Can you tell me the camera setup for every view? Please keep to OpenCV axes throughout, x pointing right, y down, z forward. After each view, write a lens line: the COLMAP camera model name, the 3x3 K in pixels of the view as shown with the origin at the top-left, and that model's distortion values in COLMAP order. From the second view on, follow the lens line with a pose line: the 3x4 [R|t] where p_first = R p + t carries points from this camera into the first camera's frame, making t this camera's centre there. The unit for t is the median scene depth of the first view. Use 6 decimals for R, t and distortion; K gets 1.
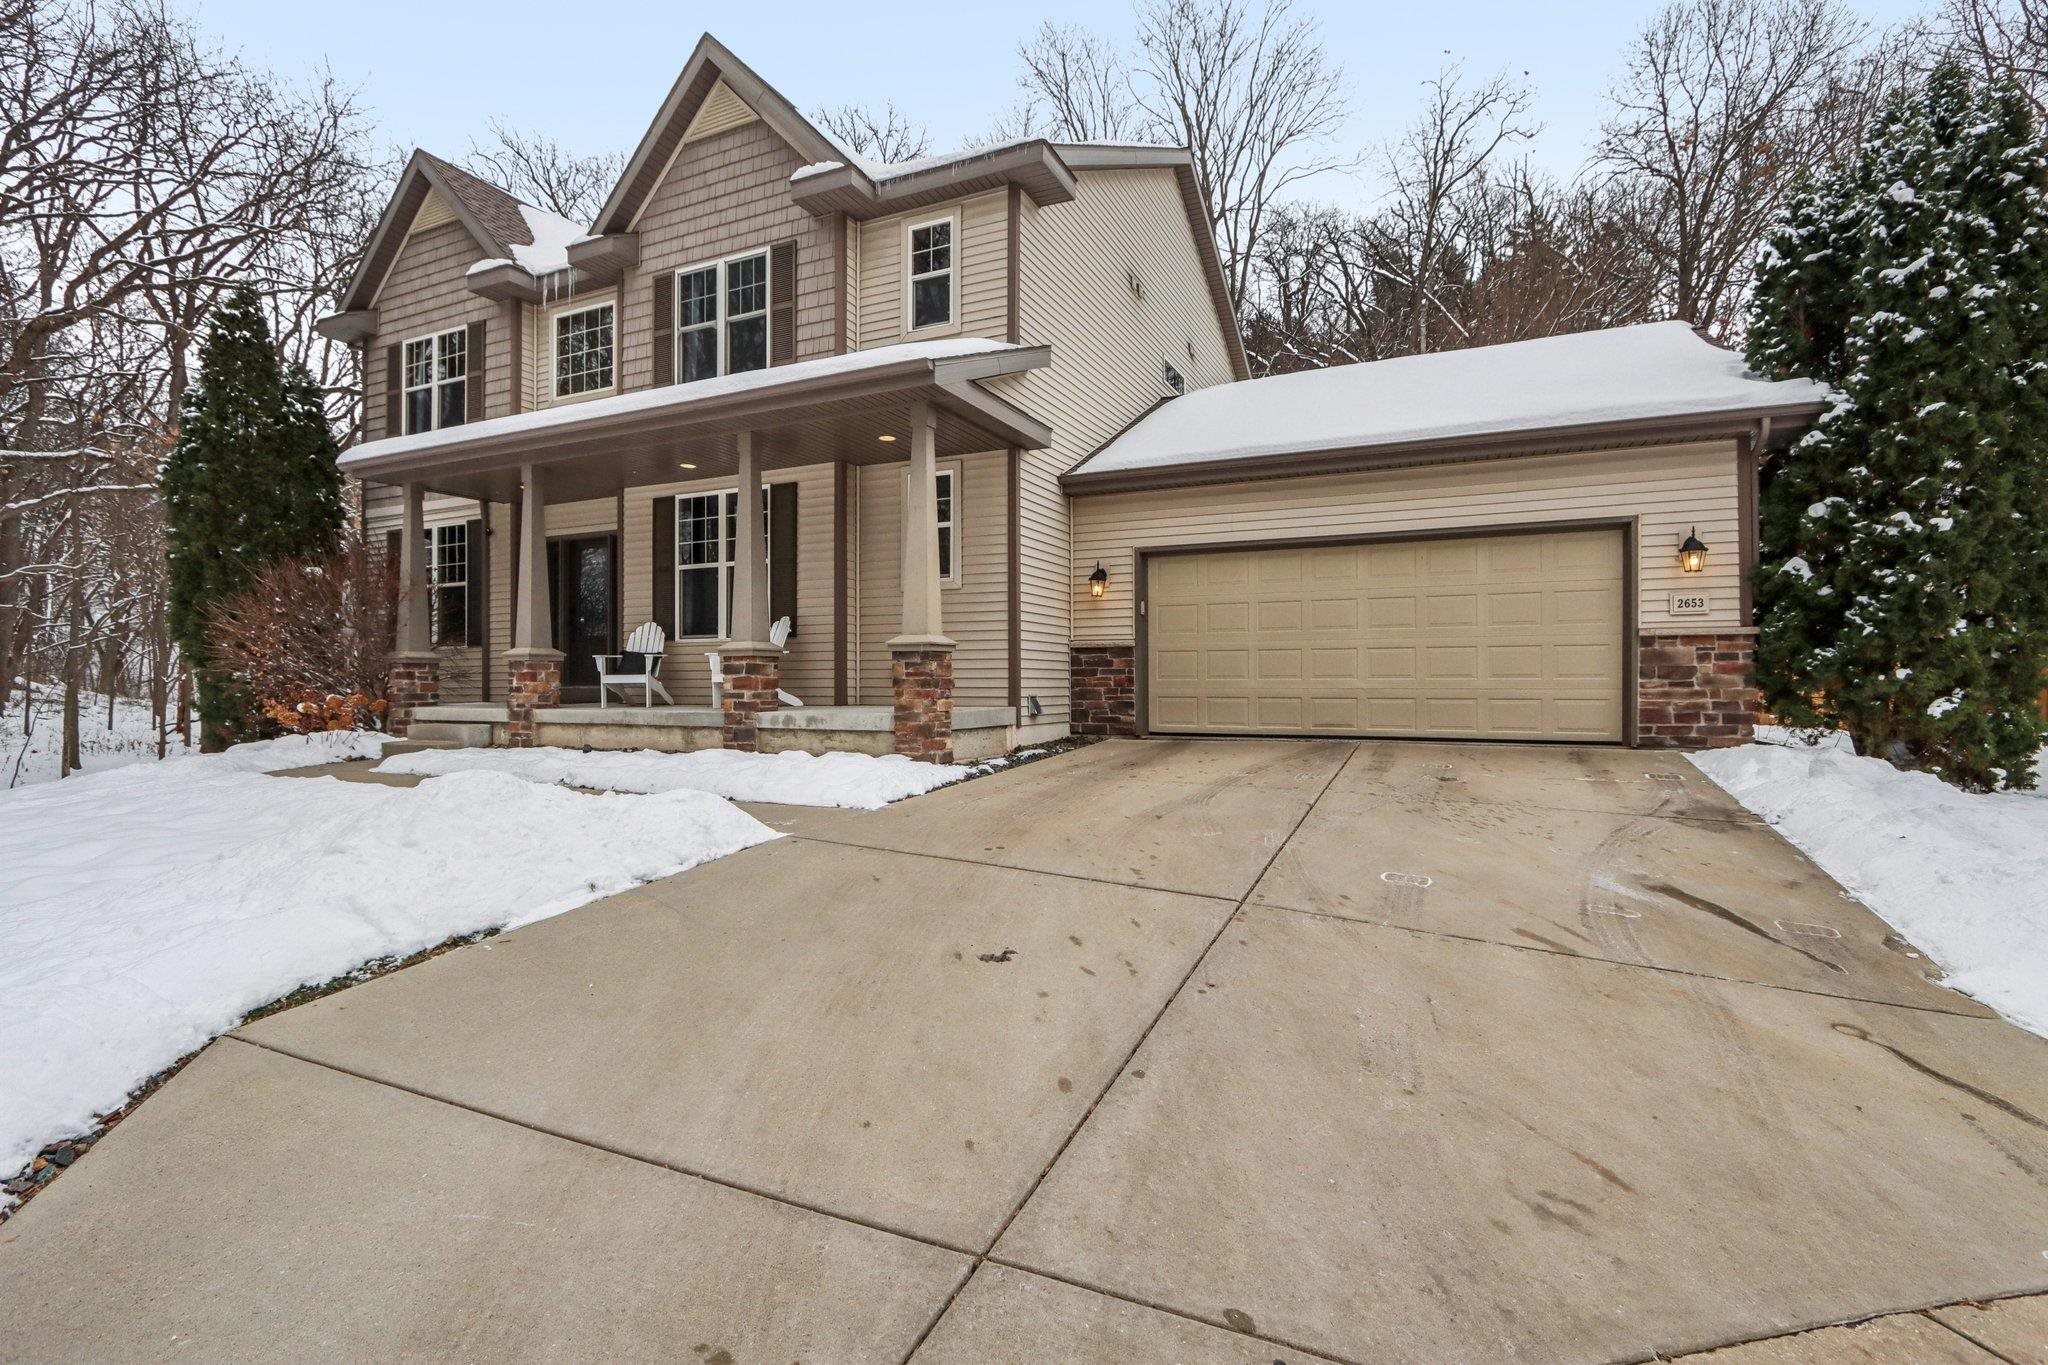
lens RADIAL K [[948.5, 0, 1034.1], [0, 948.5, 684.8], [0, 0, 1]] dist [-0.014407, 0.000622]
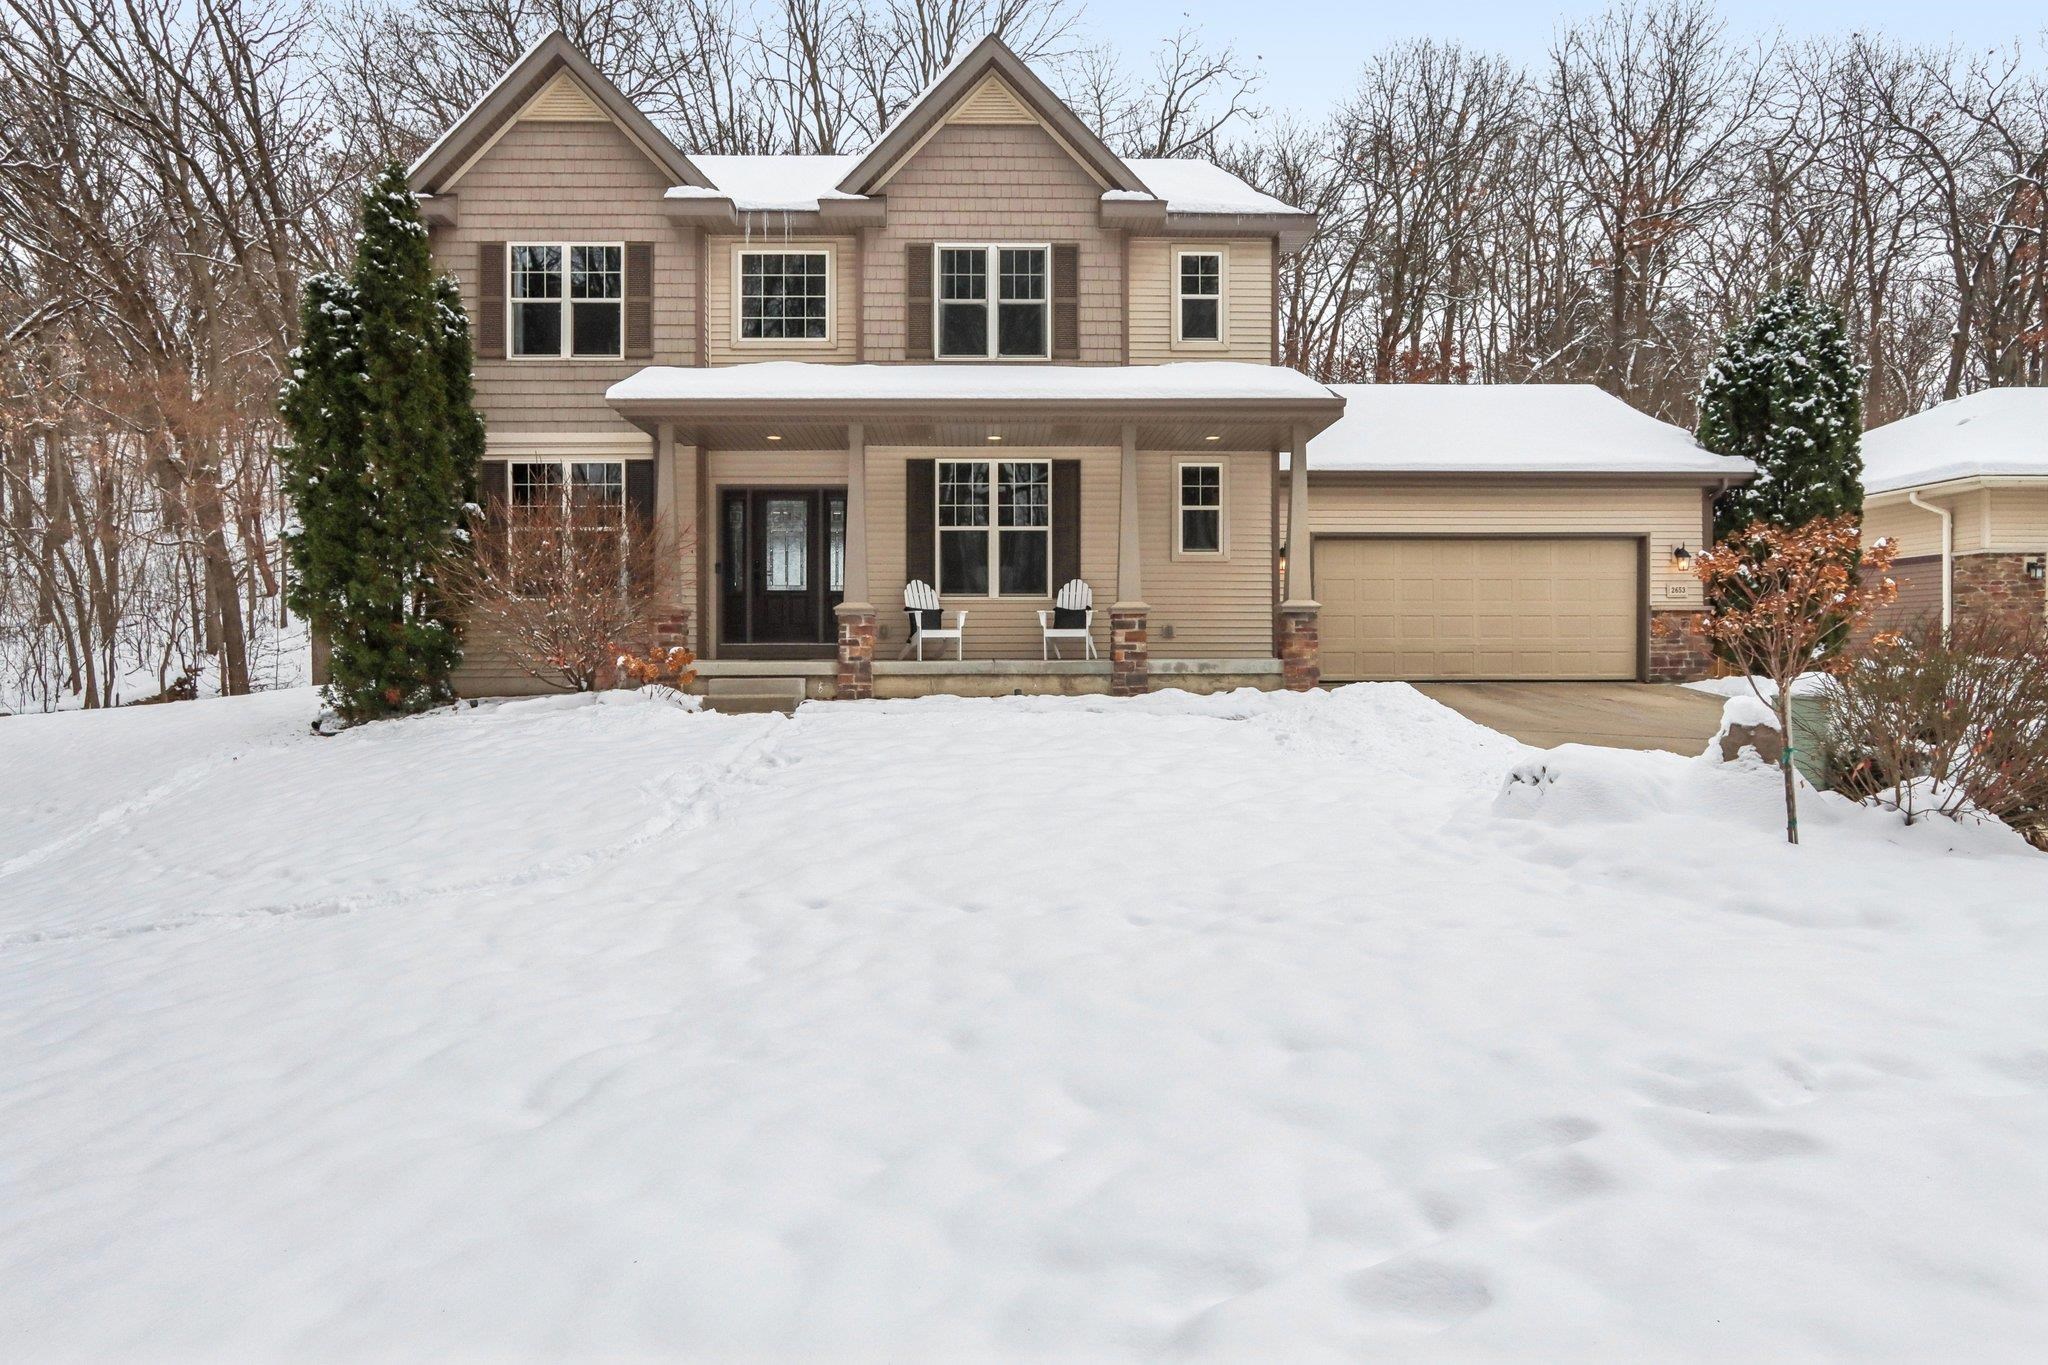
lens RADIAL K [[1232.7, 0, 1020.1], [0, 1232.7, 675.4], [0, 0, 1]] dist [-0.008337, -0.001123]
pose [[0.894101, -0.005874, 0.447826, -1.015769], [0.002462, 0.999963, 0.008201, 0.030574], [-0.447858, -0.006230, 0.894083, -0.291636]]
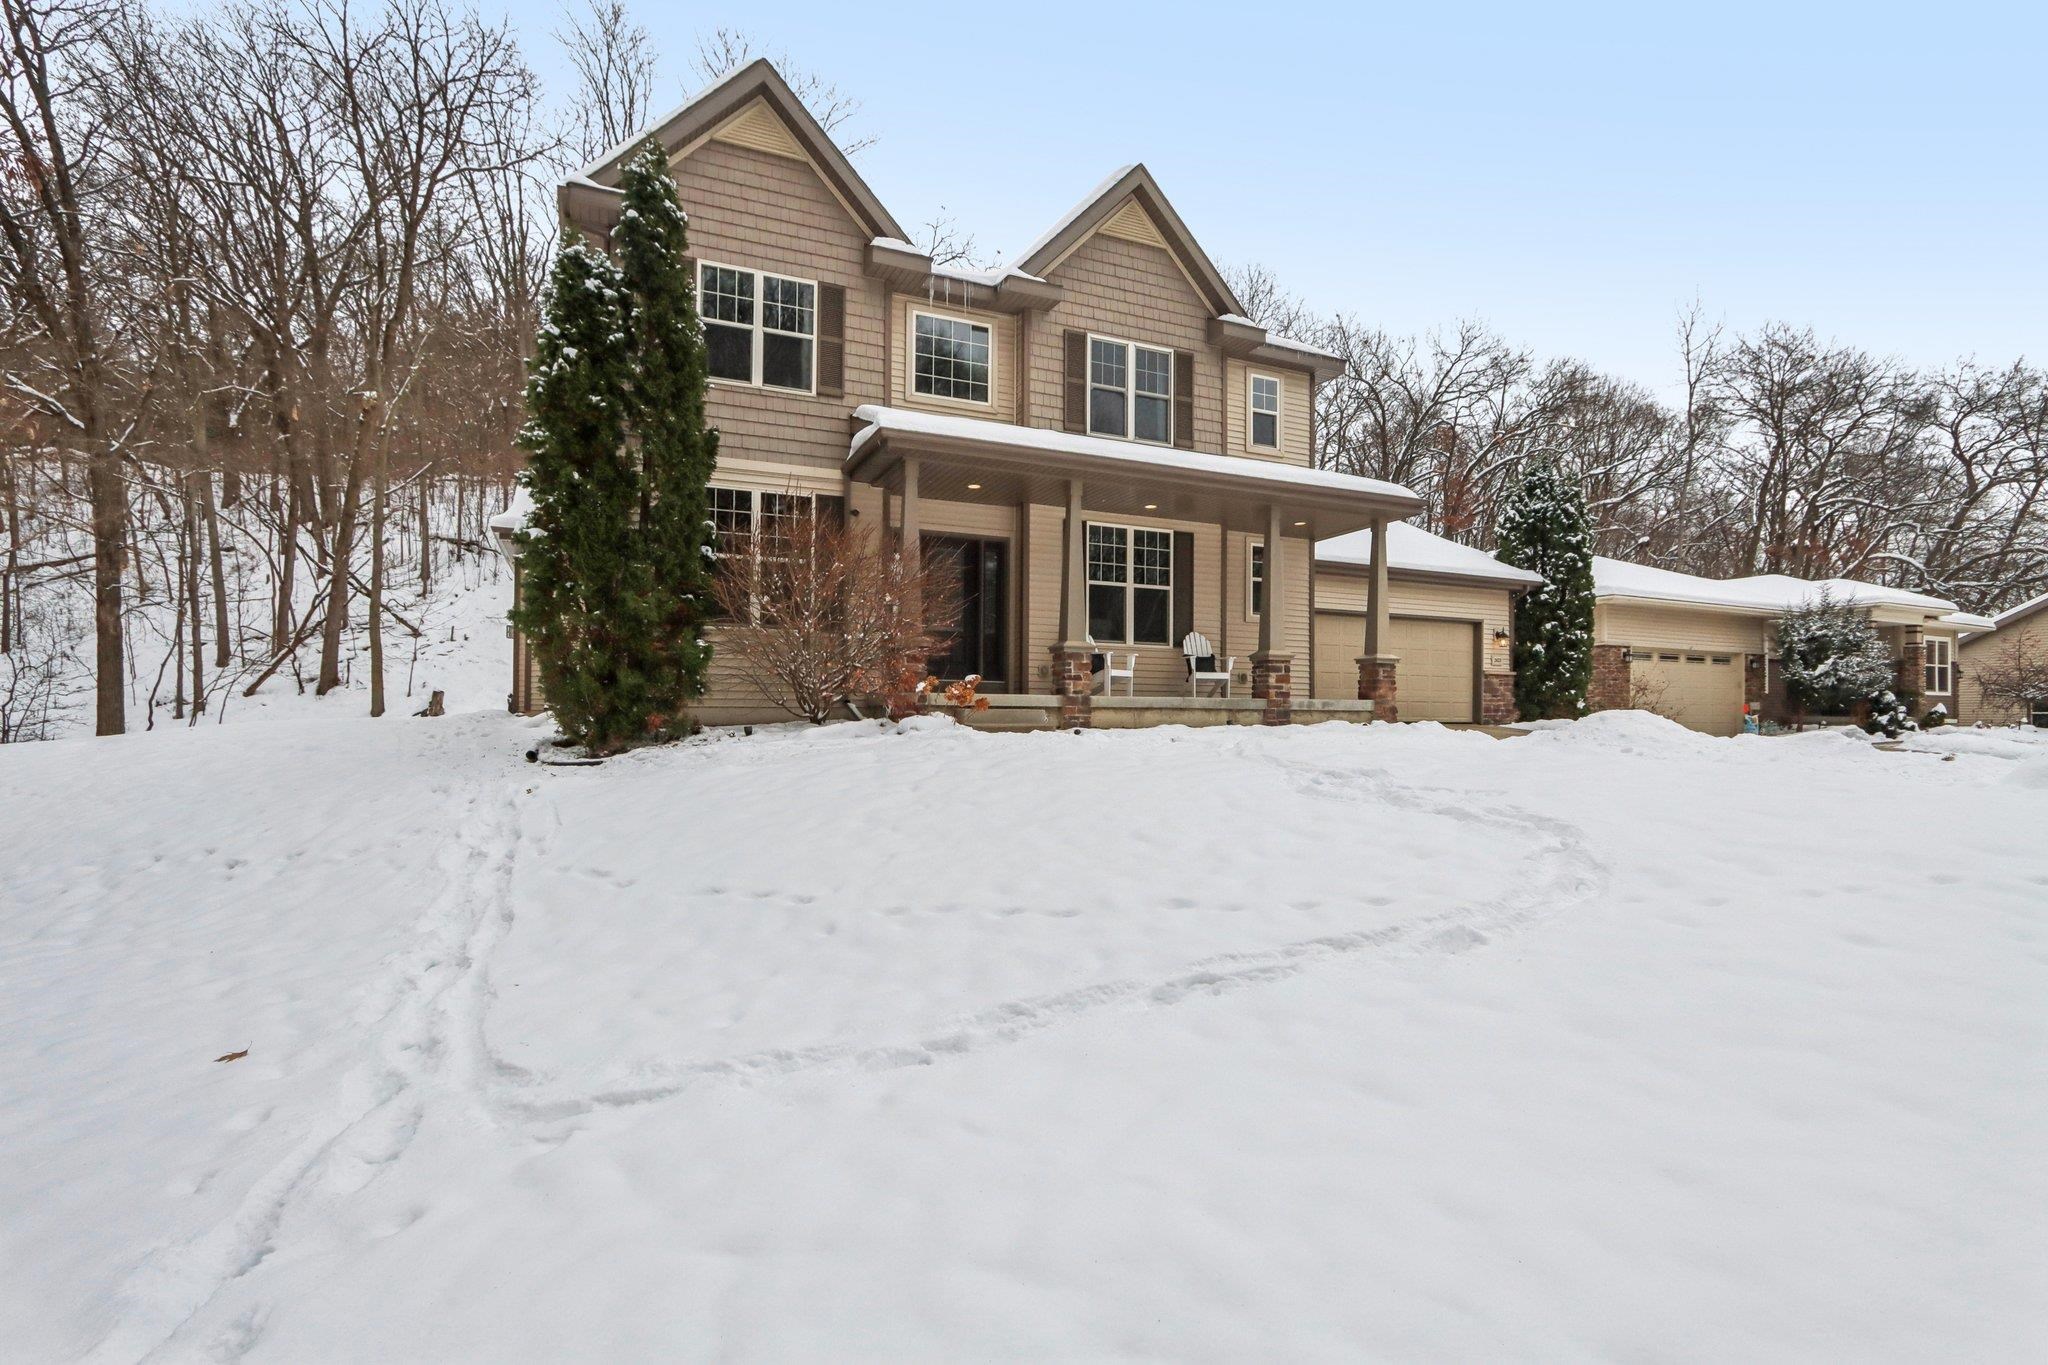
lens RADIAL K [[948.5, 0, 1027.2], [0, 948.5, 721.7], [0, 0, 1]] dist [-0.014407, 0.000622]
pose [[0.651960, 0.006556, 0.758225, -1.492196], [-0.003203, 0.999978, -0.005893, 0.066303], [-0.758246, 0.001413, 0.651967, 0.312581]]
